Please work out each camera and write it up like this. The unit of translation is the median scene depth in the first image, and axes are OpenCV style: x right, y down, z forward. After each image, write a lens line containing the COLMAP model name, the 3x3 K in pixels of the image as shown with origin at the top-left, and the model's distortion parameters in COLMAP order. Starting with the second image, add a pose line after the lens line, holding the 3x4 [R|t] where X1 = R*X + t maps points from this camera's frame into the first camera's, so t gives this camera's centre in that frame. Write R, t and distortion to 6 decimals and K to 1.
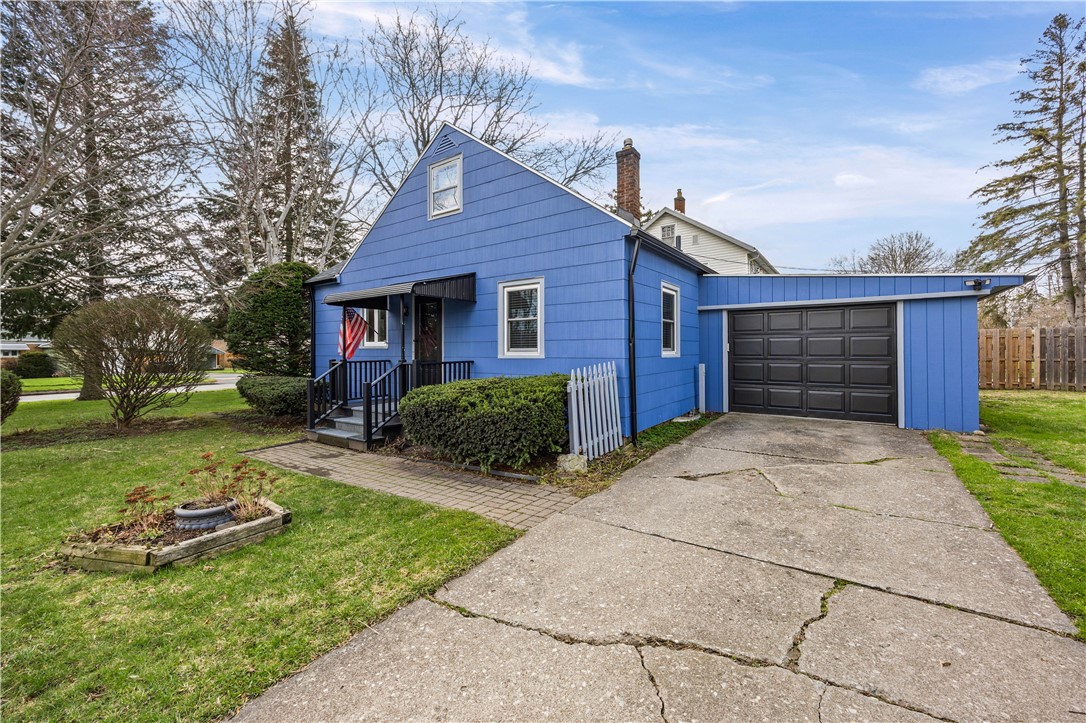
lens RADIAL K [[424.6, 0, 545.8], [0, 424.6, 354.7], [0, 0, 1]] dist [-0.006047, 0.000607]
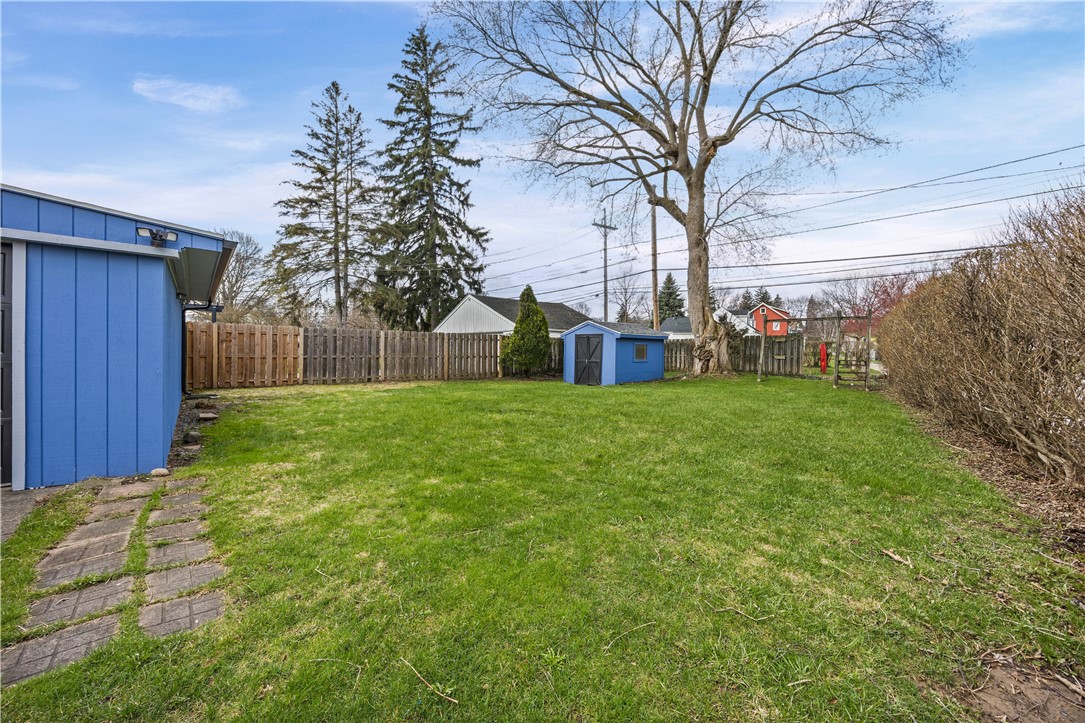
lens RADIAL K [[424.2, 0, 542.4], [0, 424.2, 357.9], [0, 0, 1]] dist [-0.006047, 0.000607]
pose [[0.250329, -0.004852, 0.968149, 0.440268], [-0.009492, 0.999927, 0.007466, 0.002639], [-0.968114, -0.011059, 0.250265, 0.224815]]
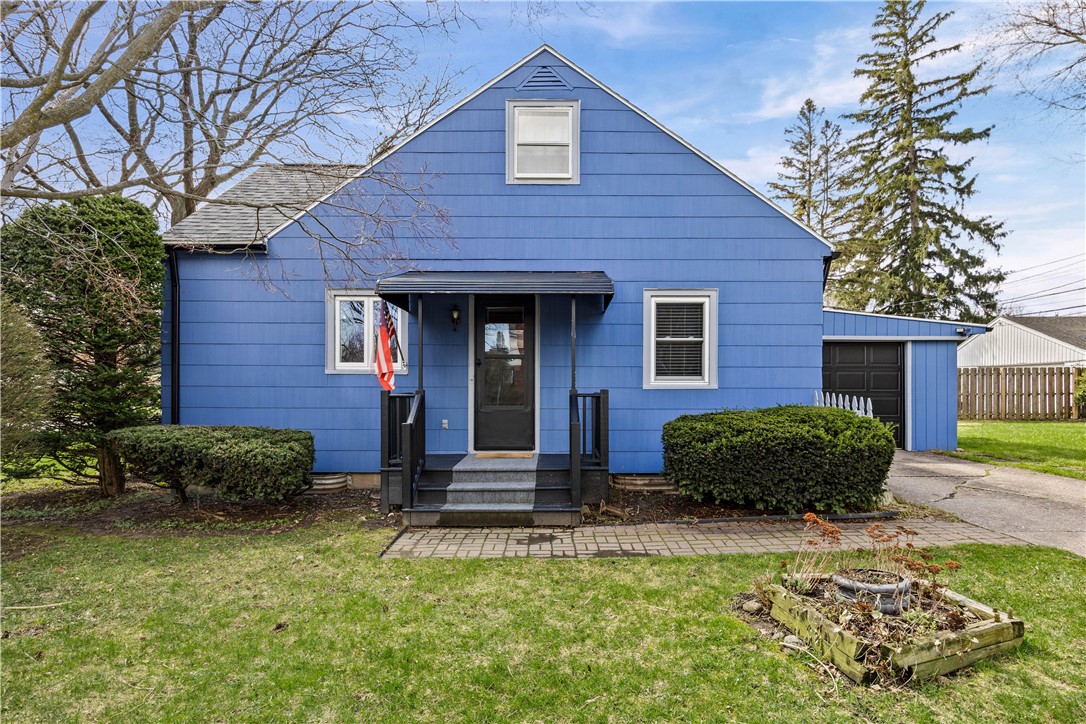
lens RADIAL K [[582.2, 0, 560.0], [0, 582.2, 396.1], [0, 0, 1]] dist [-0.011289, -0.000103]
pose [[0.823263, -0.001463, 0.567658, -0.755126], [-0.001387, 0.999989, 0.004589, 0.015836], [-0.567658, -0.004566, 0.823252, 0.203445]]
